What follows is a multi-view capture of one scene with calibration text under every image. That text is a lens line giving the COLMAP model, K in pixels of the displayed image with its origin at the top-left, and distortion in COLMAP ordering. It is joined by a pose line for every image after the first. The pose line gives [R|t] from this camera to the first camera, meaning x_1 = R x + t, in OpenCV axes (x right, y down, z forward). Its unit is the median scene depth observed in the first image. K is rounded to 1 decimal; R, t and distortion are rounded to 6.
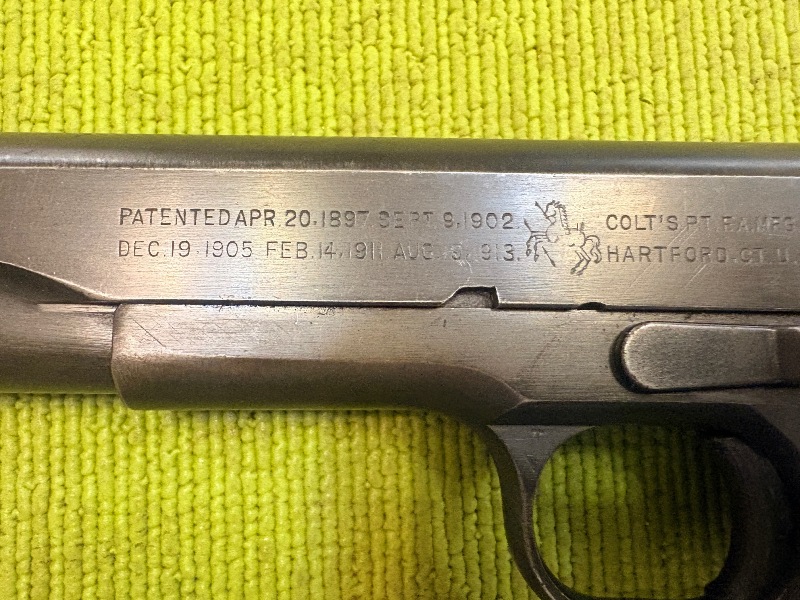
lens RADIAL K [[629.6, 0, 400.0], [0, 629.6, 300.0], [0, 0, 1]] dist [0.004422, -0.006224]
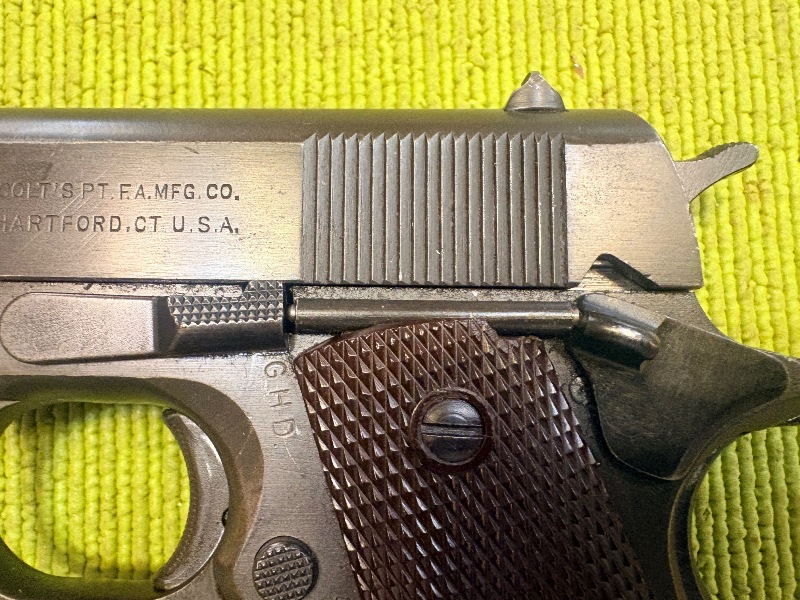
lens RADIAL K [[629.6, 0, 400.0], [0, 629.6, 300.0], [0, 0, 1]] dist [0.004422, -0.006224]
pose [[0.999551, -0.000582, -0.029957, 0.724376], [0.001823, 0.999141, 0.041389, 0.001153], [0.029907, -0.041426, 0.998694, 0.013442]]
